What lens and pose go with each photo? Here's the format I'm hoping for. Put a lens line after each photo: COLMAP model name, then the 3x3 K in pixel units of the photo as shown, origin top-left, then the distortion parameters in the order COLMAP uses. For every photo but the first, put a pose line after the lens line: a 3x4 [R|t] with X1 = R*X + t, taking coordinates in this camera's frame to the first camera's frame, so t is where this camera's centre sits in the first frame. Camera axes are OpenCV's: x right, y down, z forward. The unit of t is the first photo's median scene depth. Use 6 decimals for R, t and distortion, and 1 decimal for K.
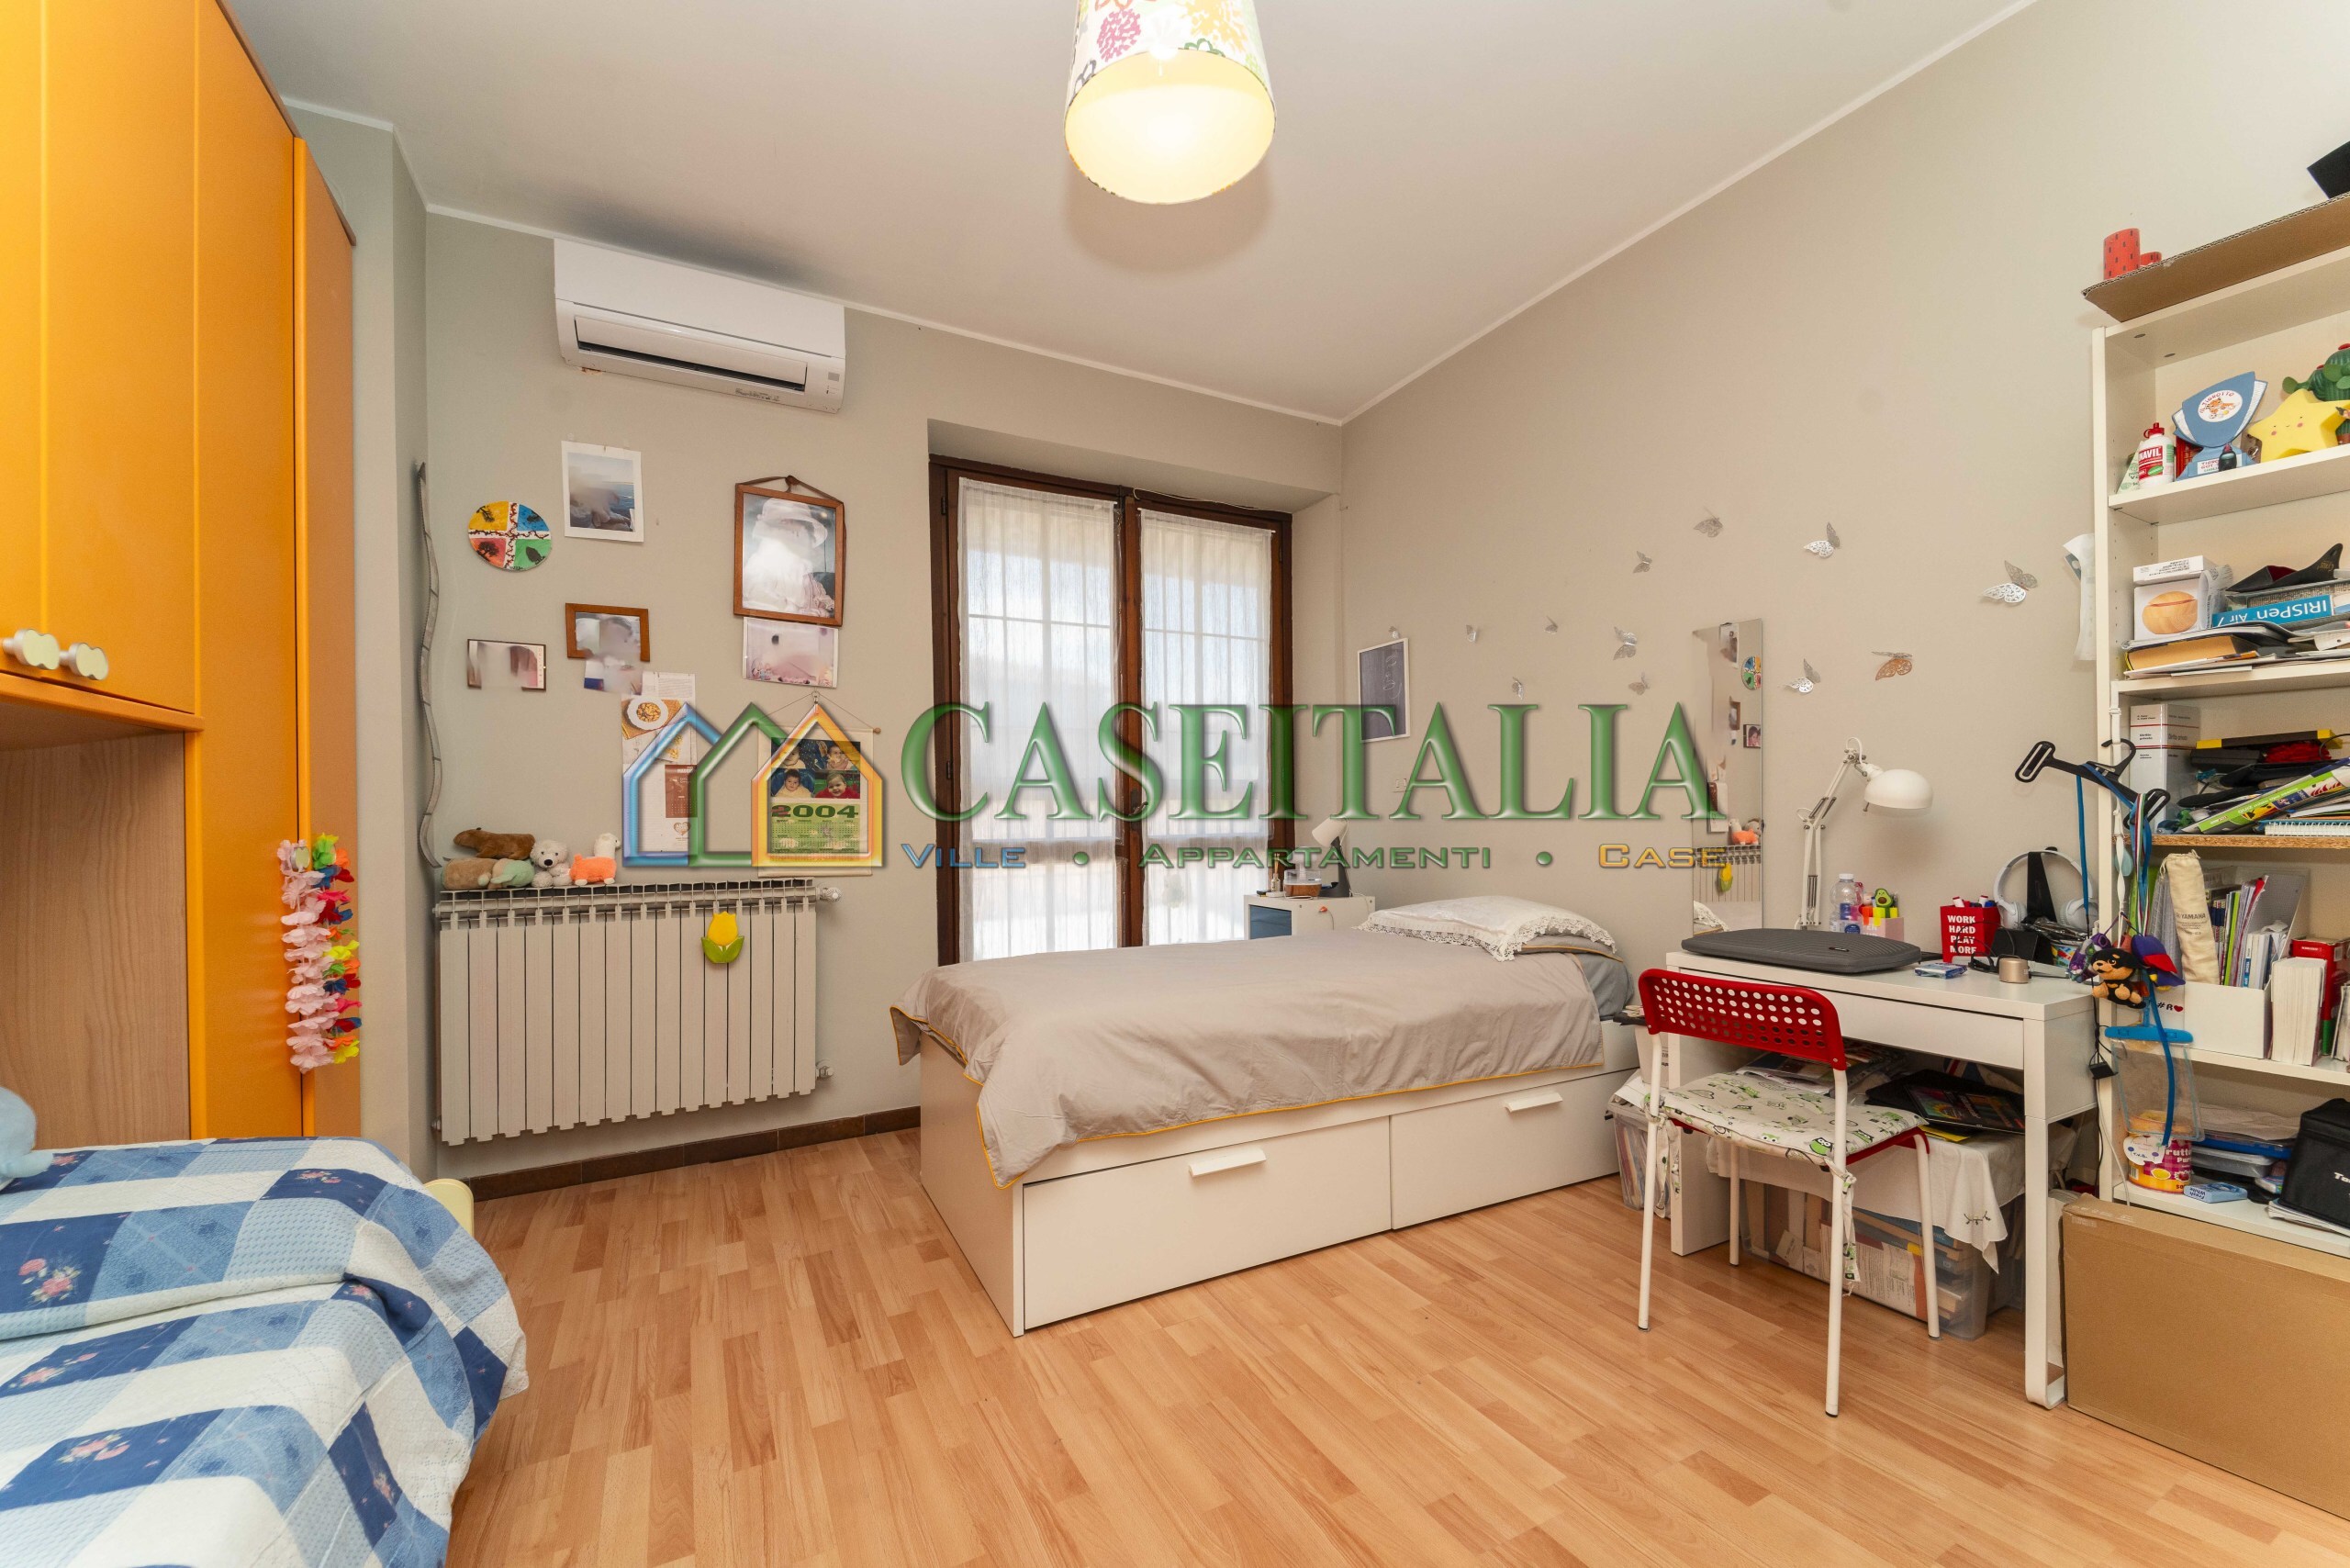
lens RADIAL K [[937.1, 0, 1167.0], [0, 937.1, 813.5], [0, 0, 1]] dist [0.058615, -0.031472]
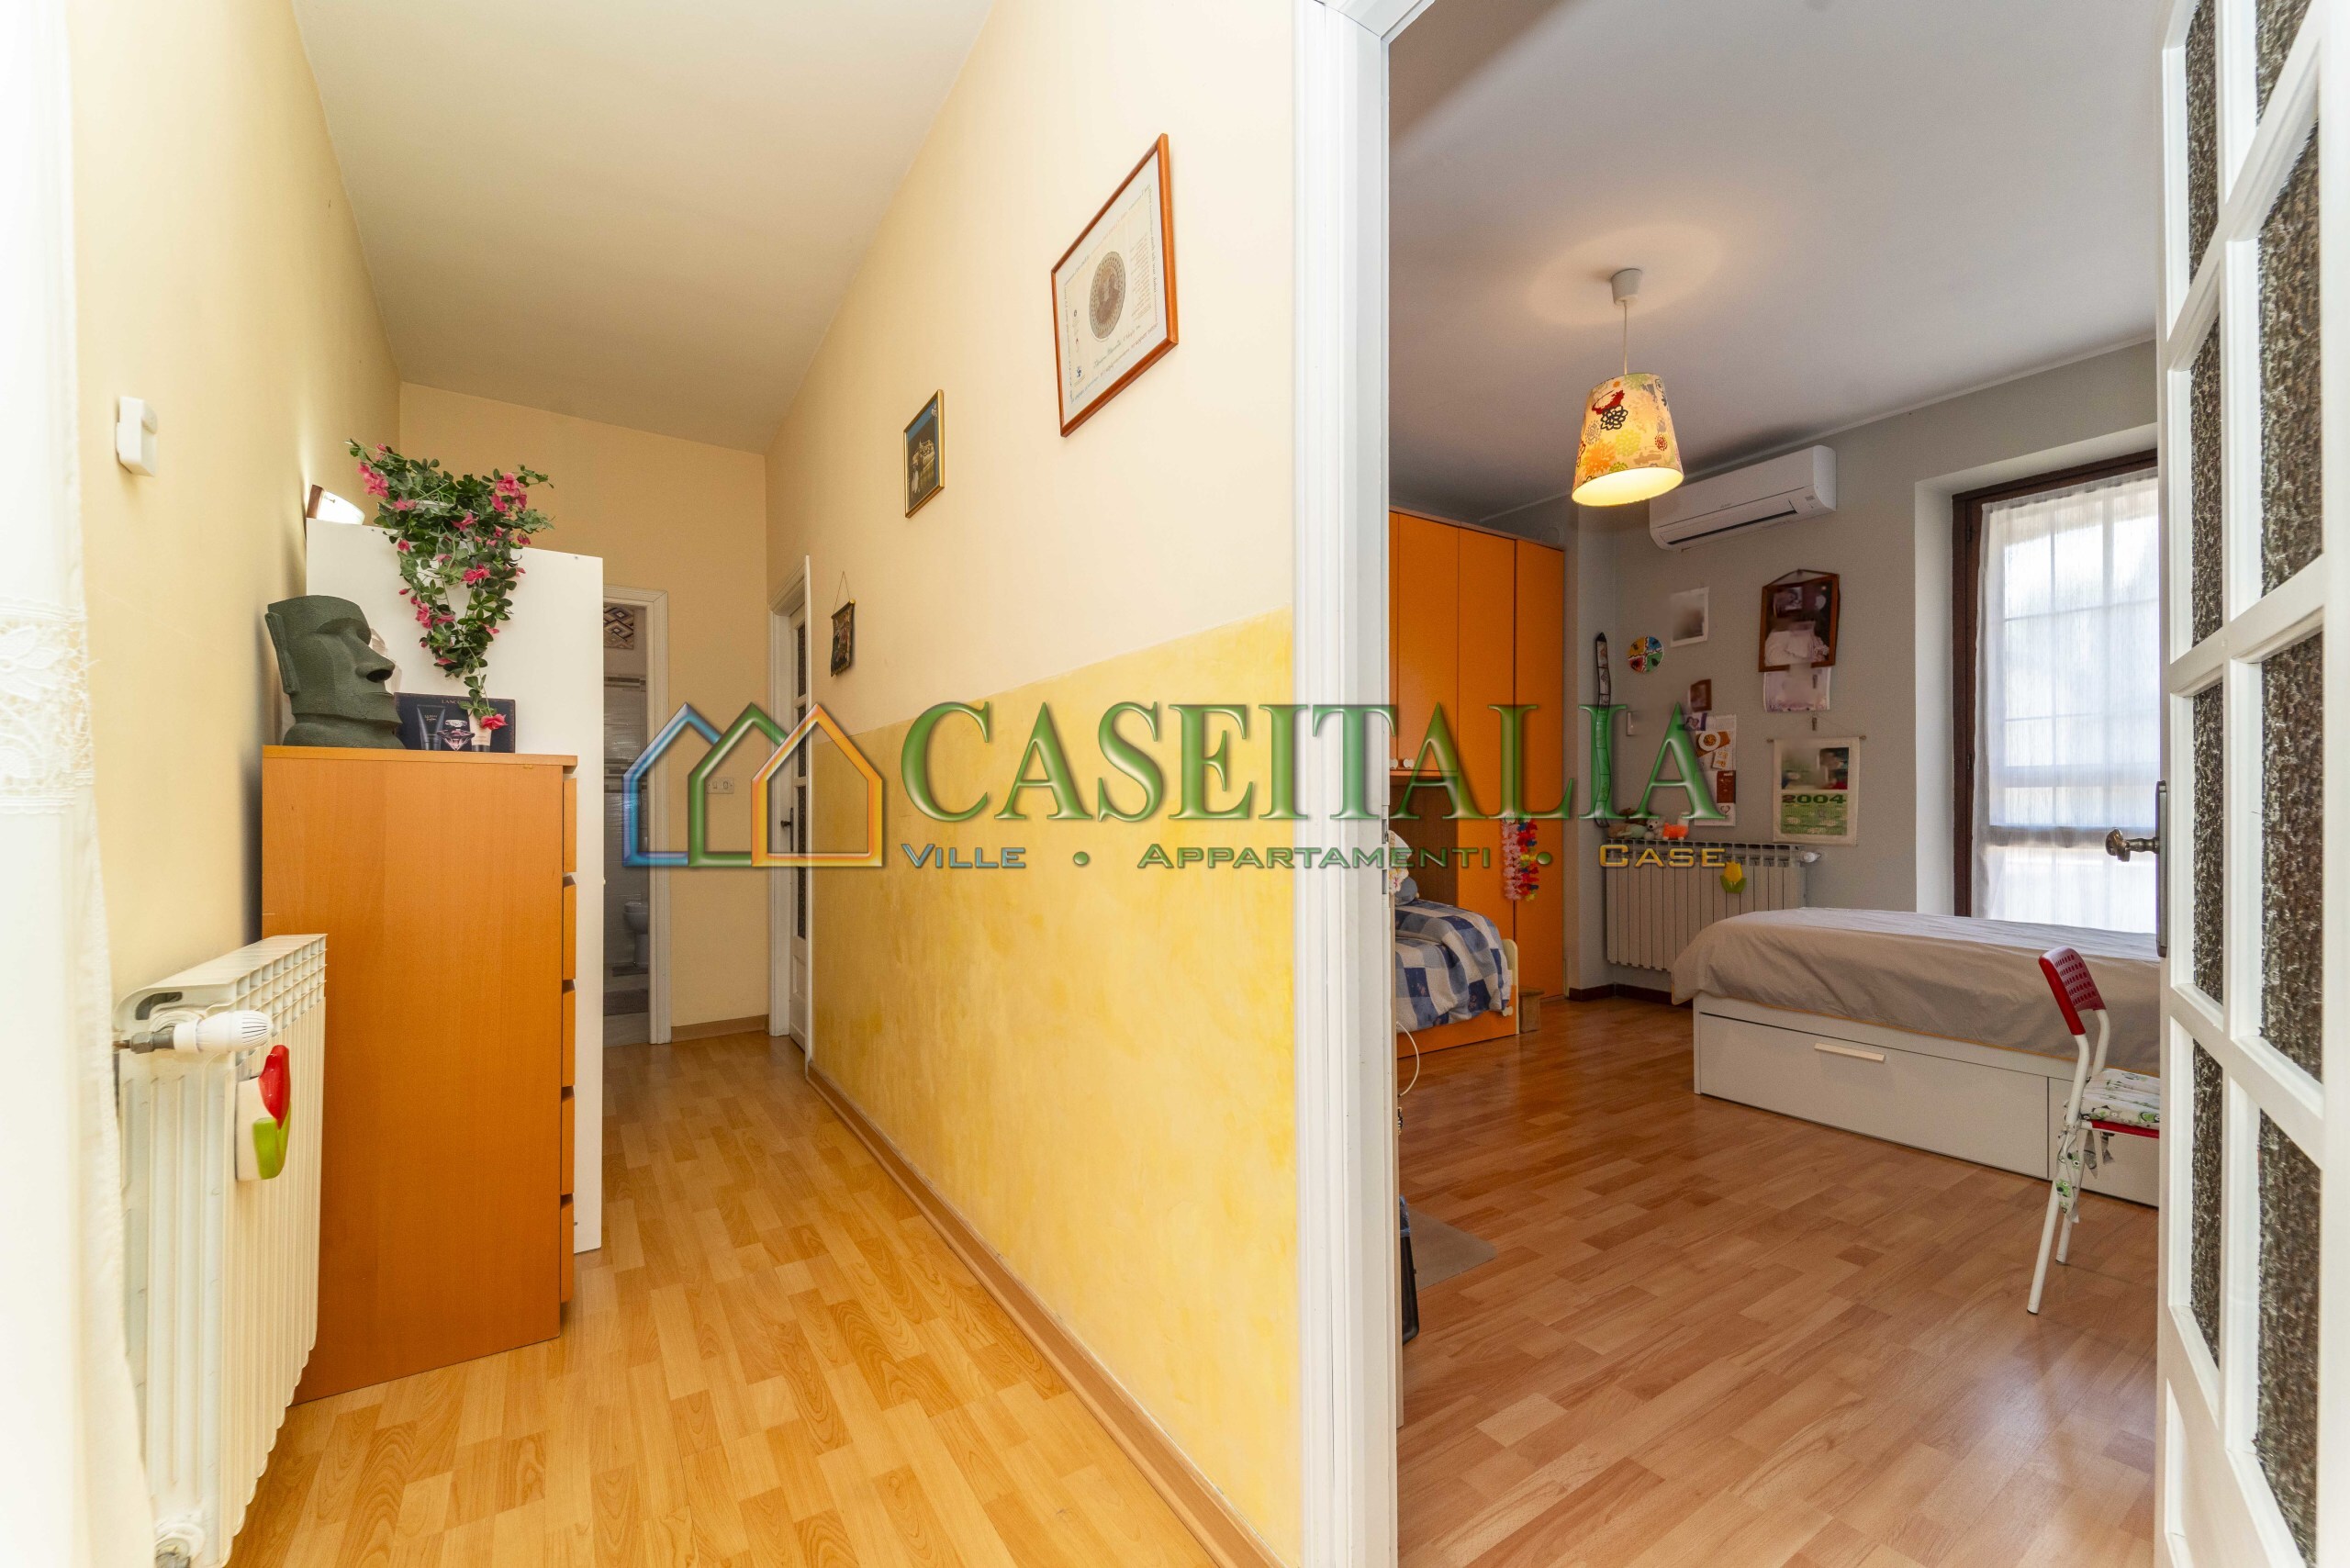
lens RADIAL K [[937.1, 0, 1167.0], [0, 937.1, 813.5], [0, 0, 1]] dist [0.058615, -0.031472]
pose [[0.086595, 0.017400, -0.996092, 1.142059], [0.008370, 0.999799, 0.018193, -0.017073], [0.996208, -0.009912, 0.086432, -0.112547]]
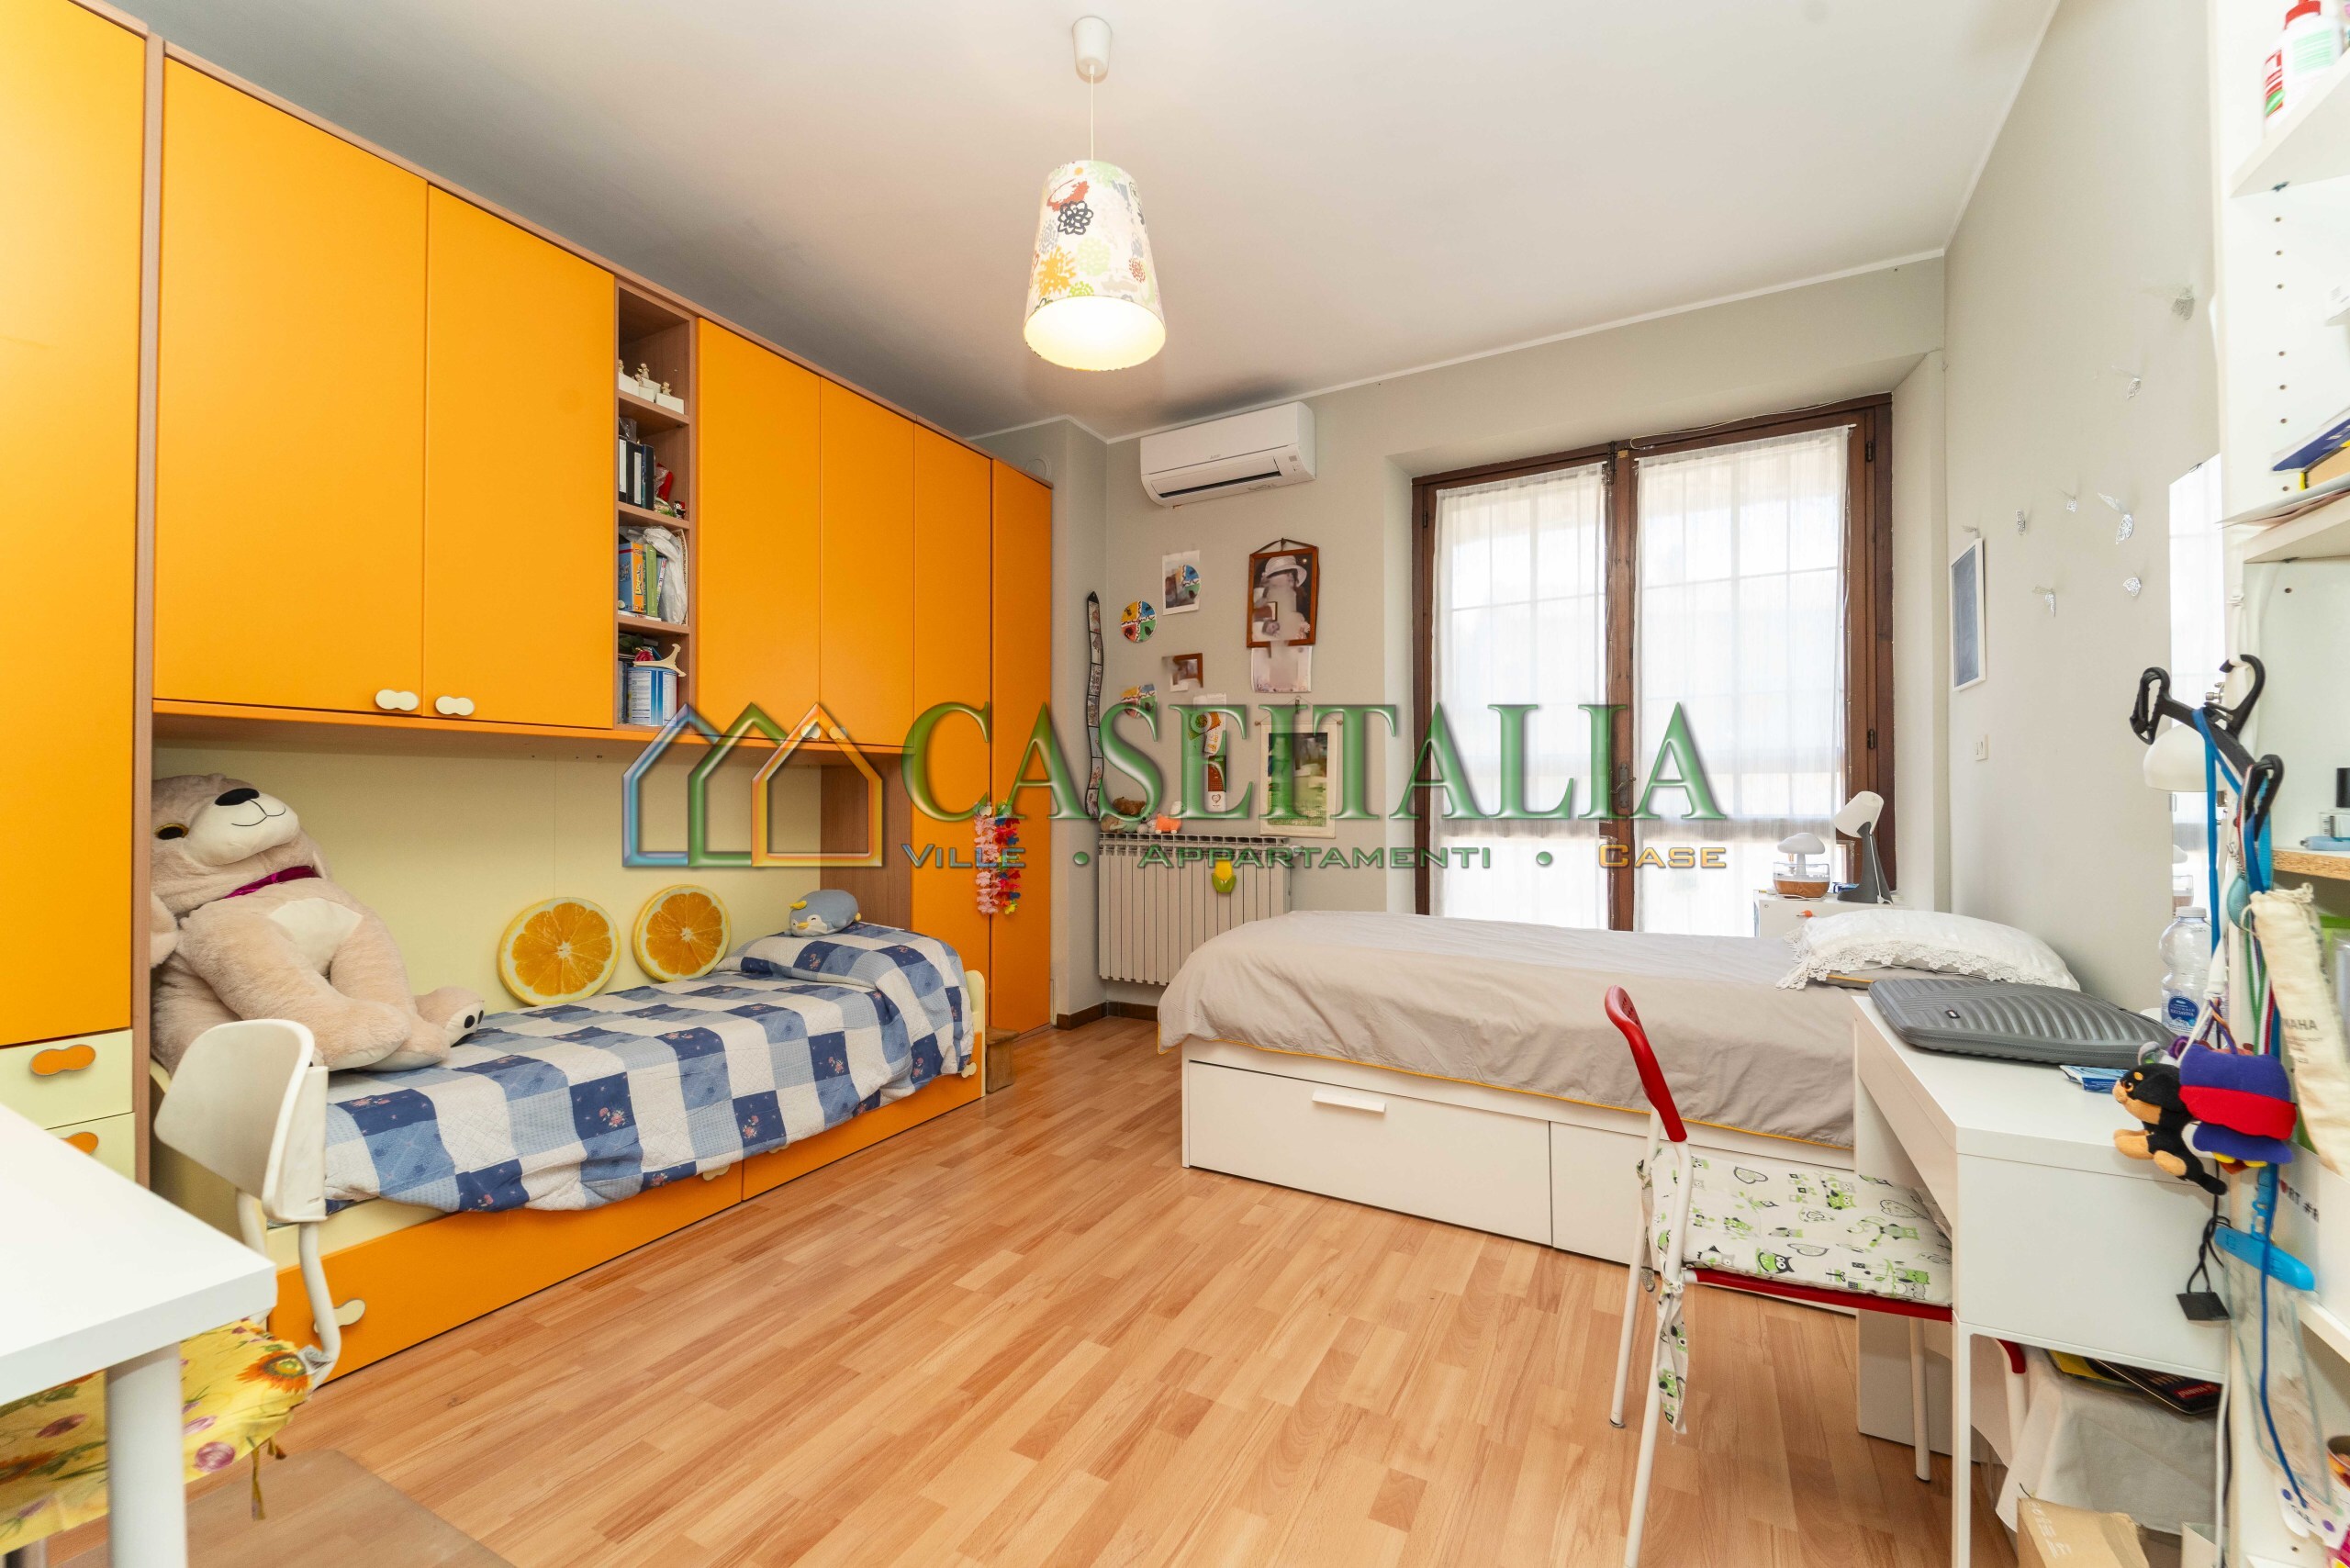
lens RADIAL K [[935.1, 0, 1180.3], [0, 935.1, 778.5], [0, 0, 1]] dist [0.040636, -0.000060]
pose [[0.548783, -0.004826, -0.835951, 0.729634], [-0.001090, 0.999978, -0.006488, -0.006879], [0.835964, 0.004472, 0.548765, 0.175017]]
